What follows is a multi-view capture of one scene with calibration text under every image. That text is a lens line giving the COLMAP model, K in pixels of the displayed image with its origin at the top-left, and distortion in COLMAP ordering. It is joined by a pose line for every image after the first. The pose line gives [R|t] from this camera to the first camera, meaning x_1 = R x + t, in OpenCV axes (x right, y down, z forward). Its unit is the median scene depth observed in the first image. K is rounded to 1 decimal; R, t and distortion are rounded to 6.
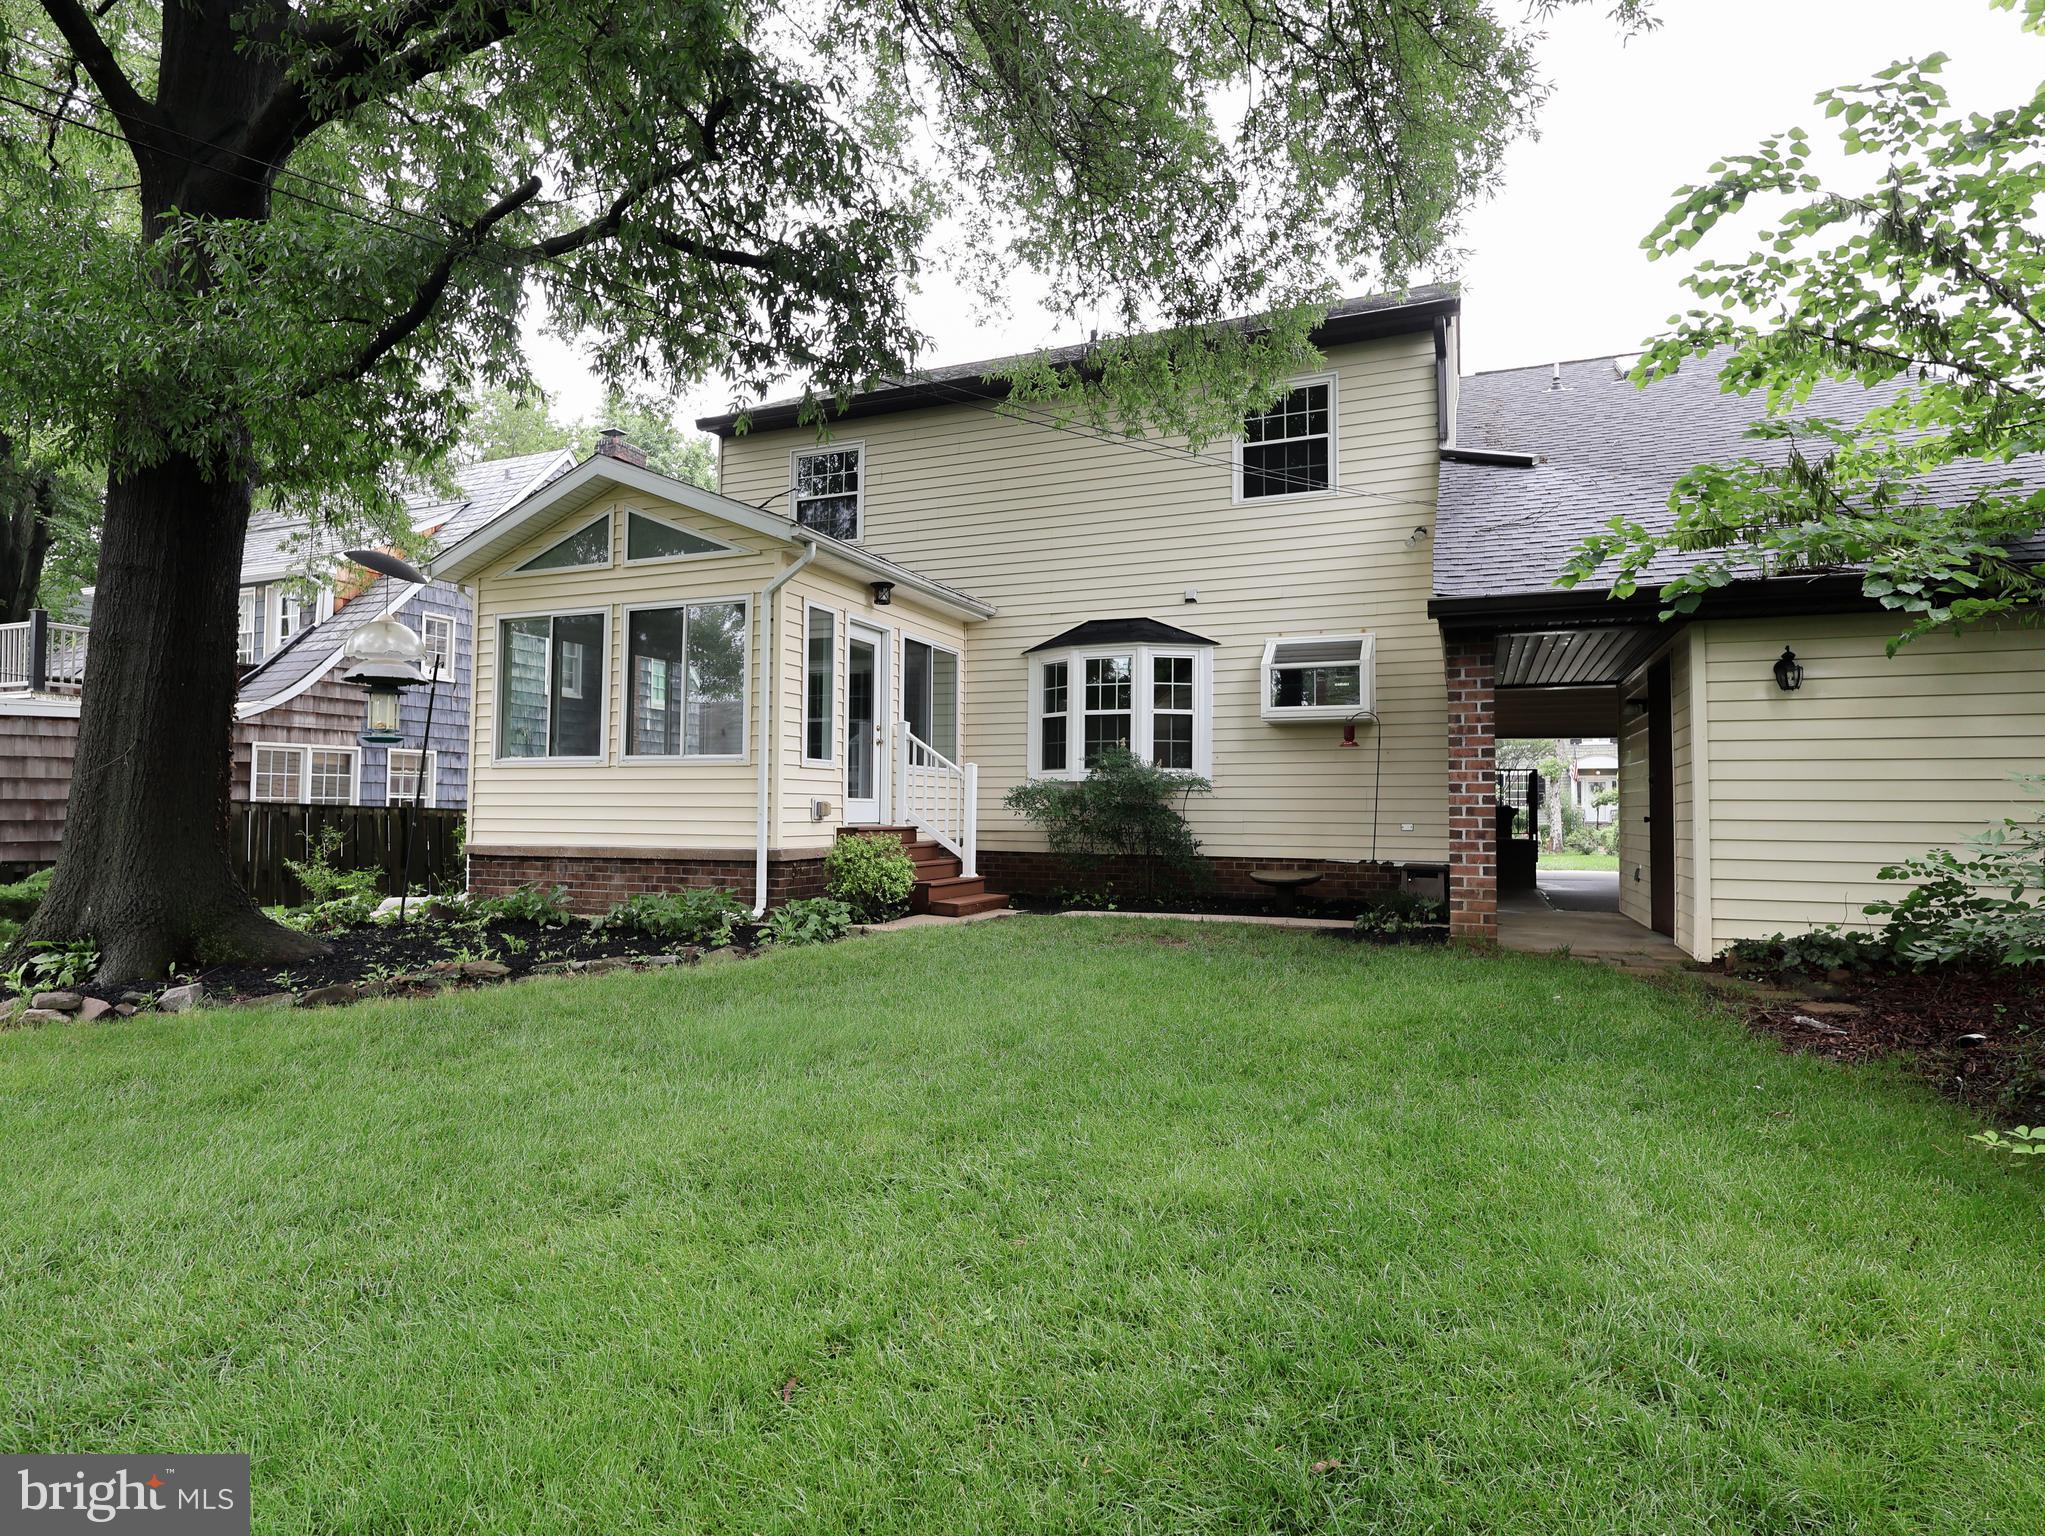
lens RADIAL K [[1105.8, 0, 1022.5], [0, 1105.8, 764.4], [0, 0, 1]] dist [-0.008067, -0.001319]
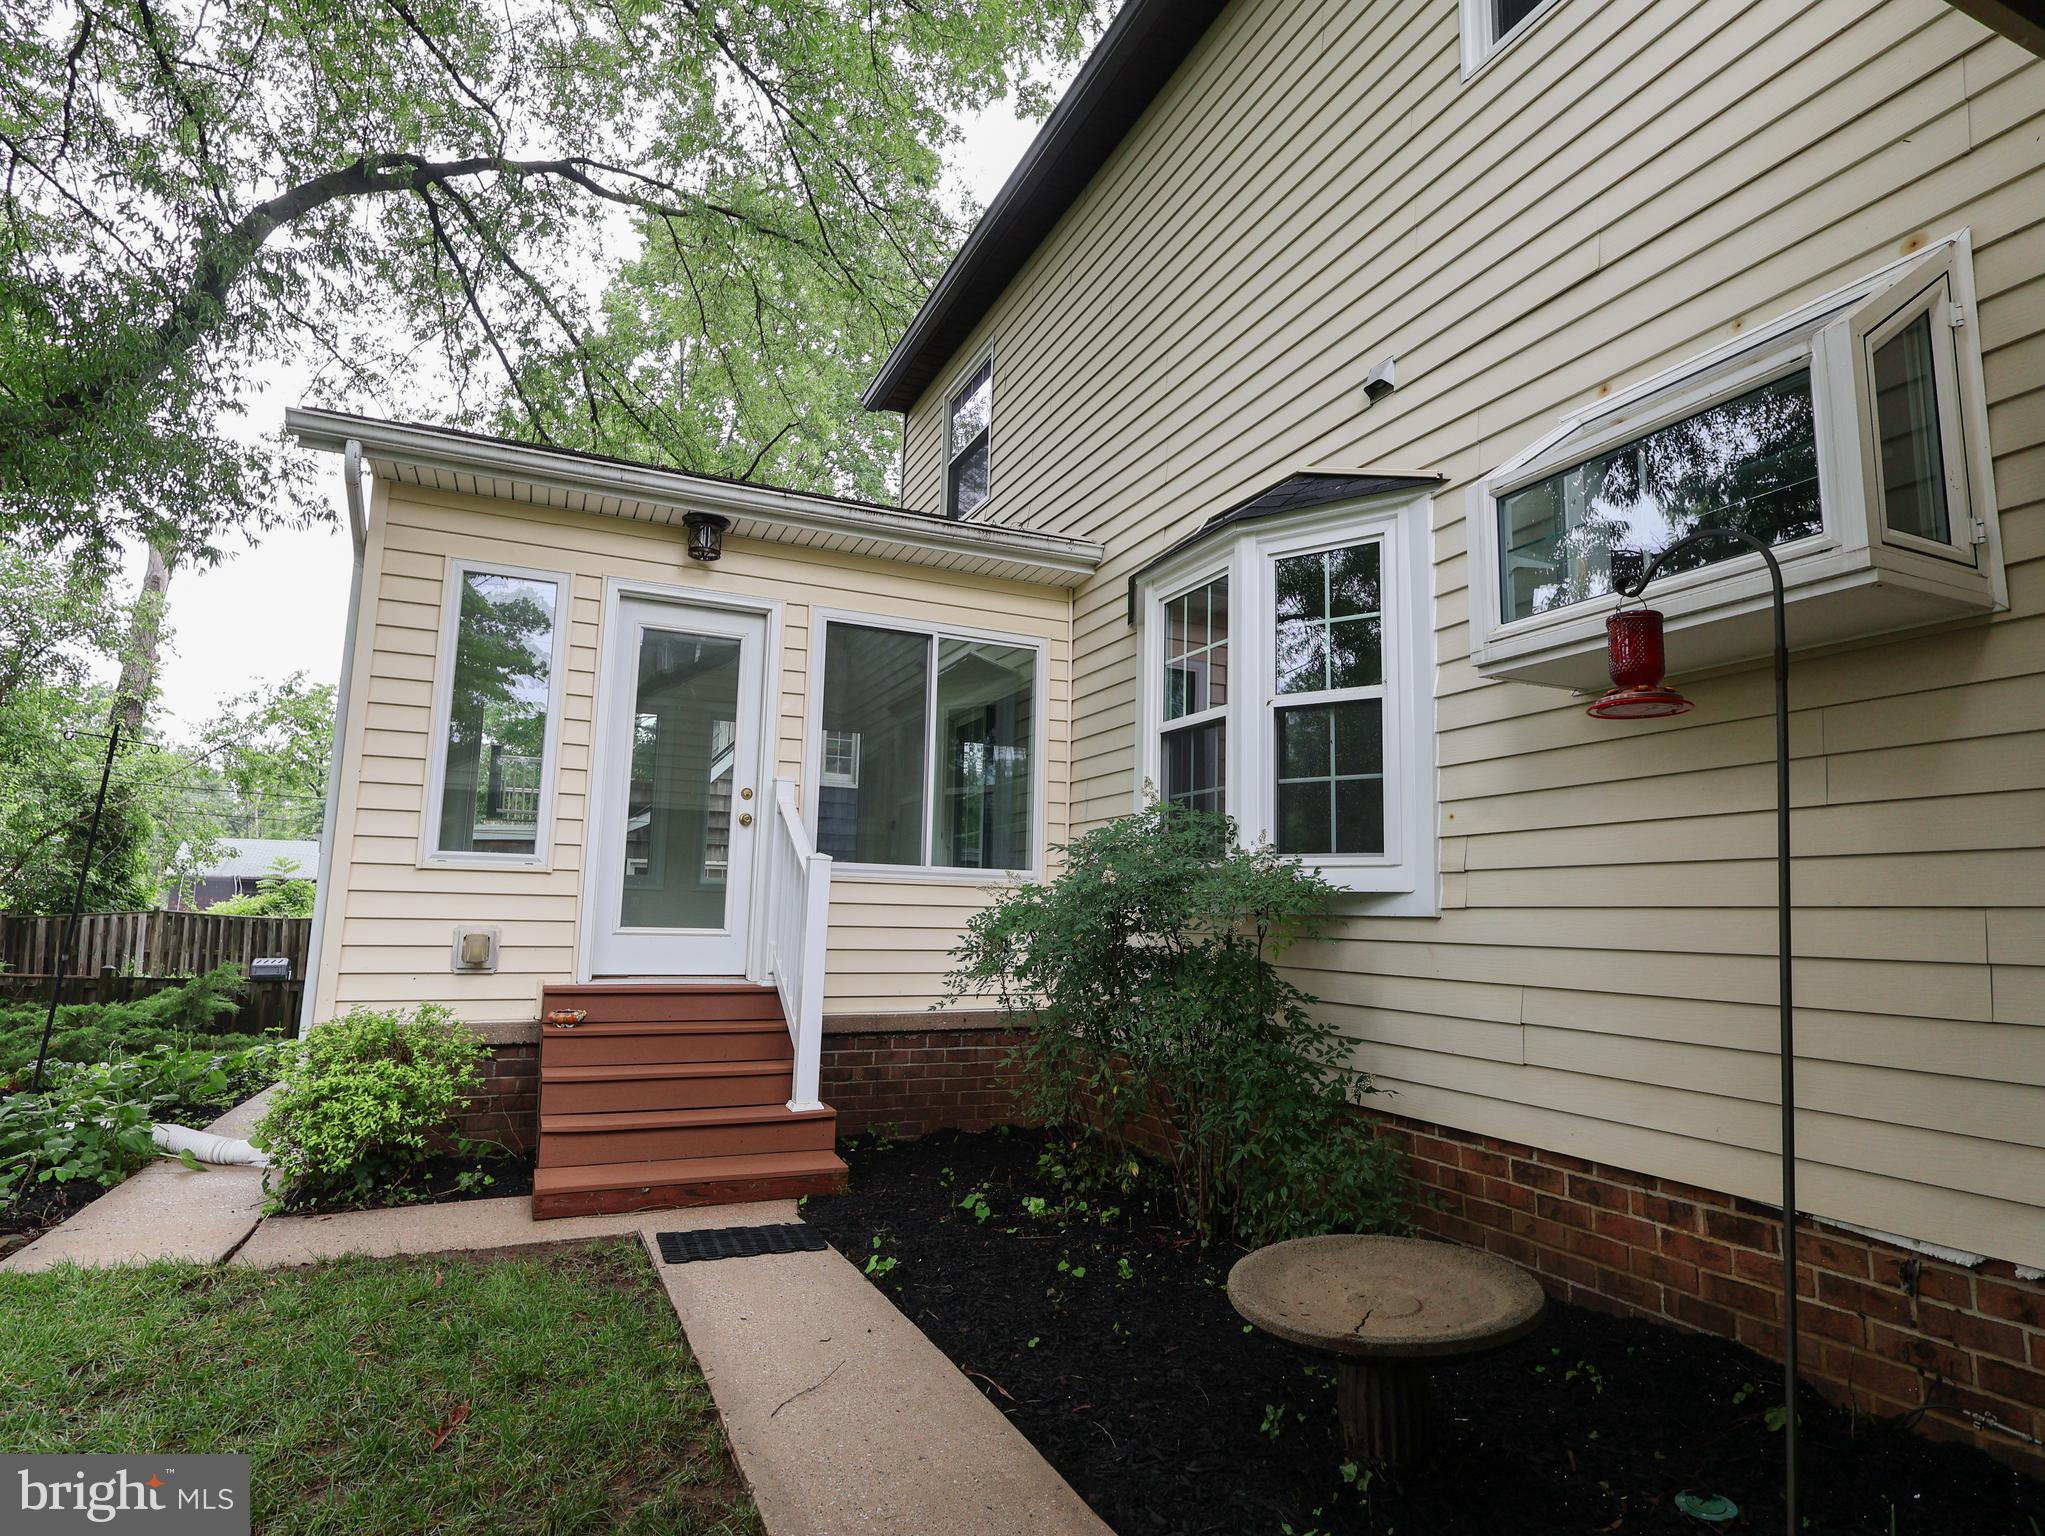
lens RADIAL K [[1105.8, 0, 1012.8], [0, 1105.8, 770.1], [0, 0, 1]] dist [-0.008067, -0.001319]
pose [[0.725795, -0.081764, -0.683034, 0.305954], [0.014309, 0.994491, -0.103842, 0.011717], [0.687762, 0.065594, 0.722967, 0.674526]]
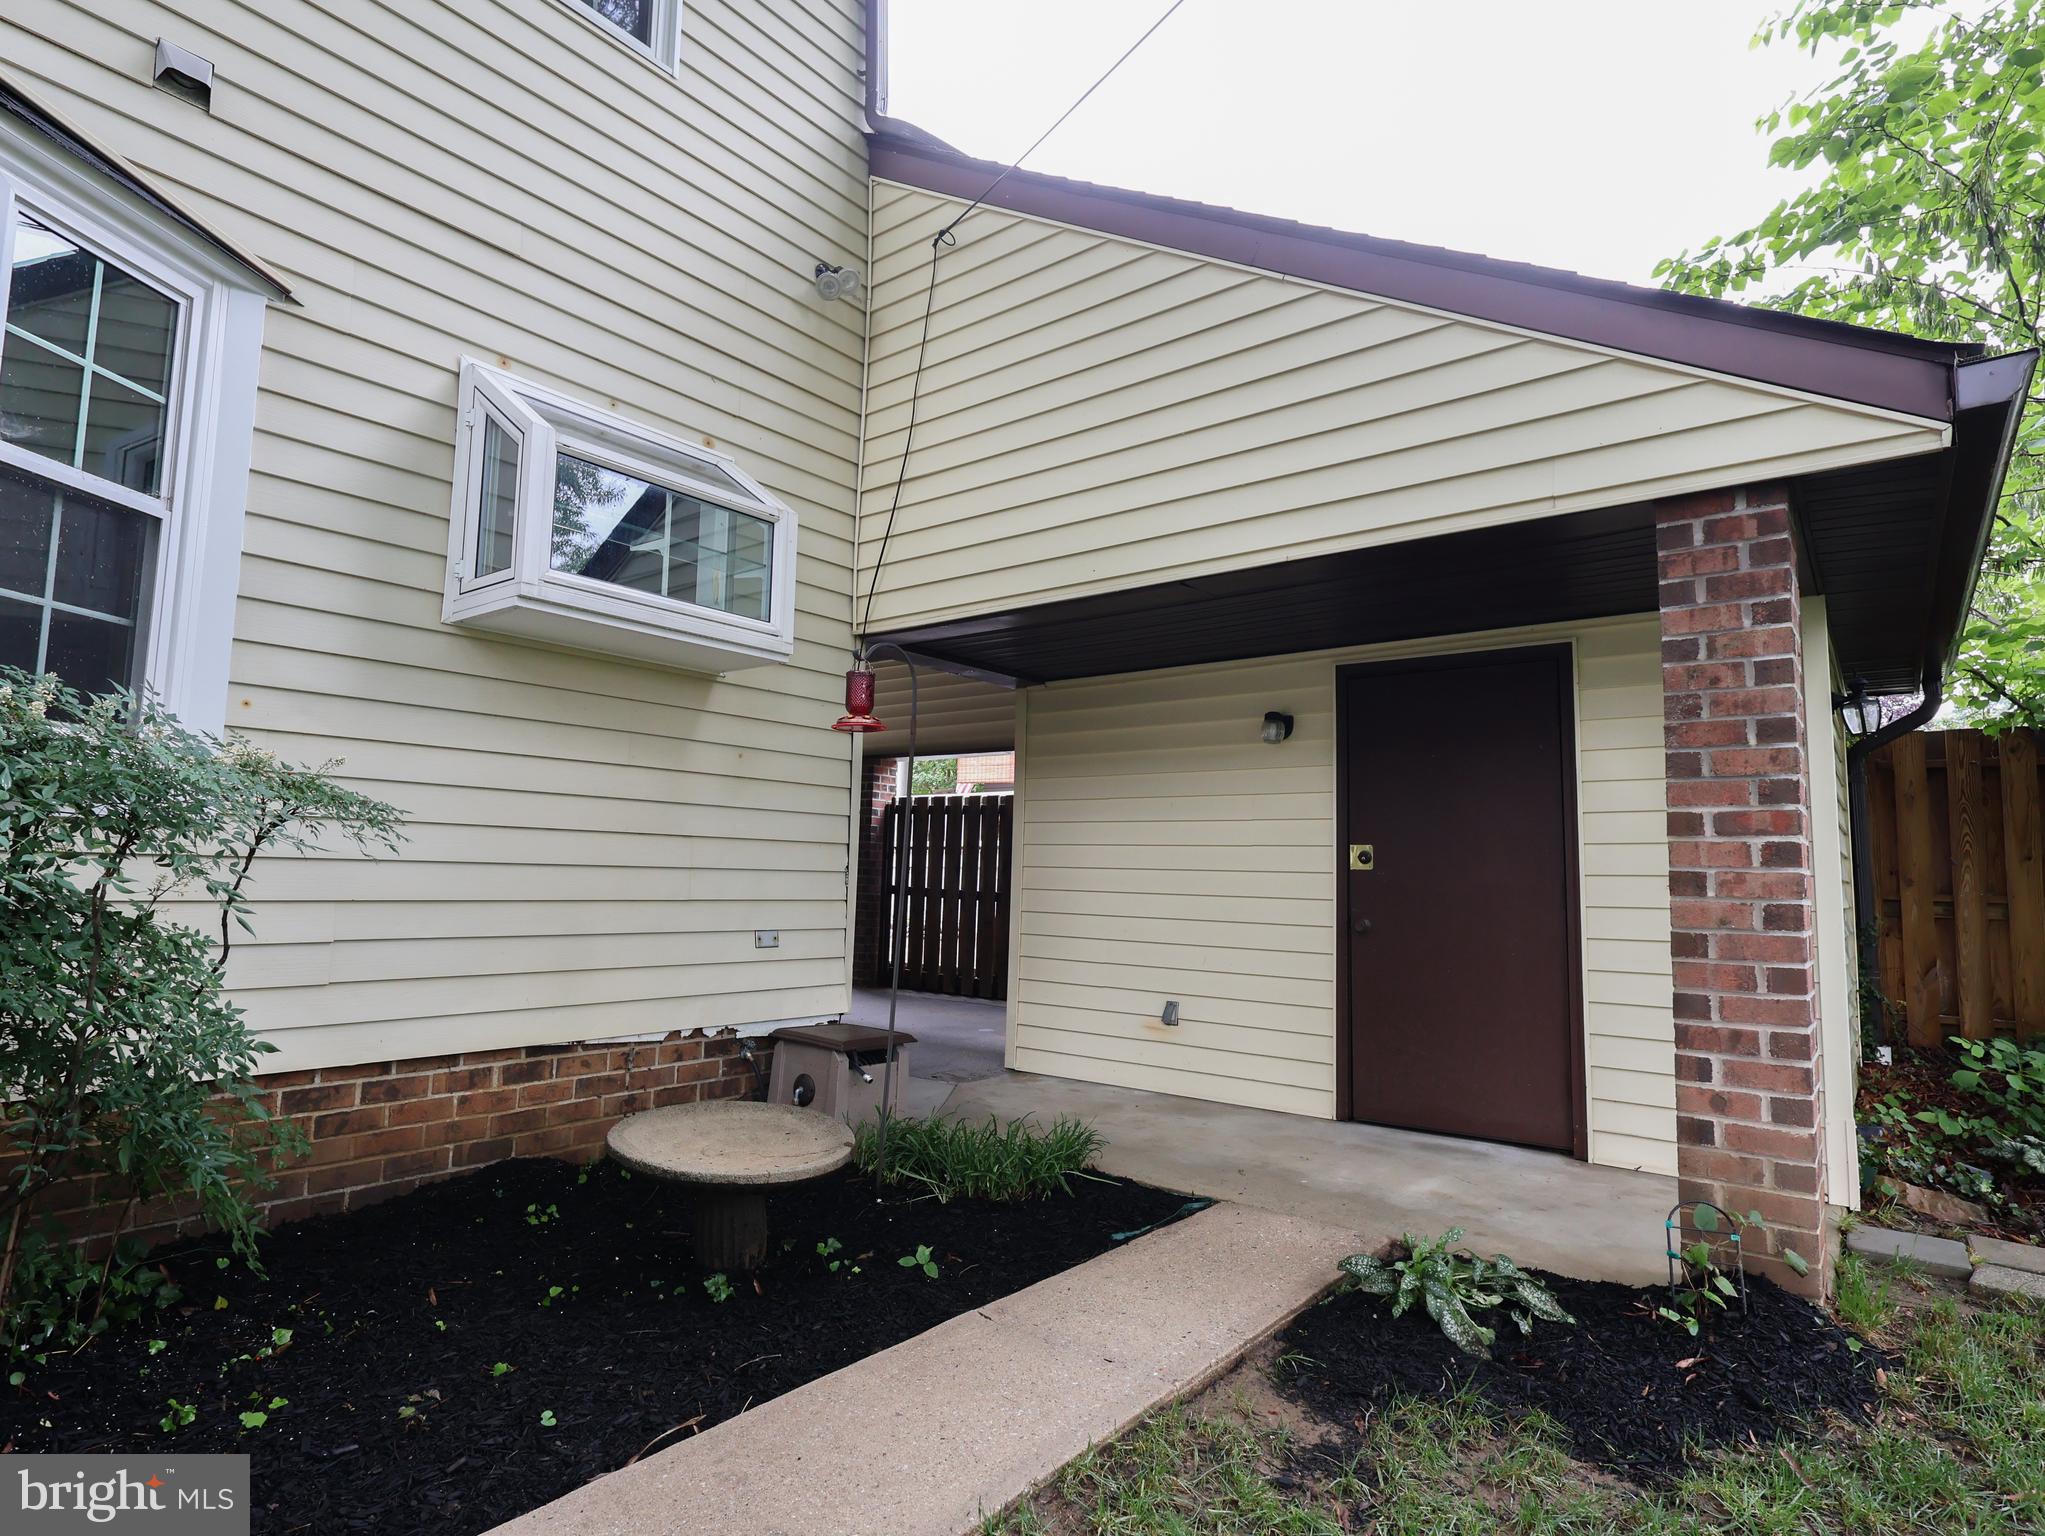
lens RADIAL K [[1105.8, 0, 1026.0], [0, 1105.8, 764.6], [0, 0, 1]] dist [-0.008067, -0.001319]
pose [[0.252019, 0.095521, 0.962996, -0.031584], [-0.064542, 0.994560, -0.081761, 0.018027], [-0.965568, -0.041549, 0.256813, 0.748645]]
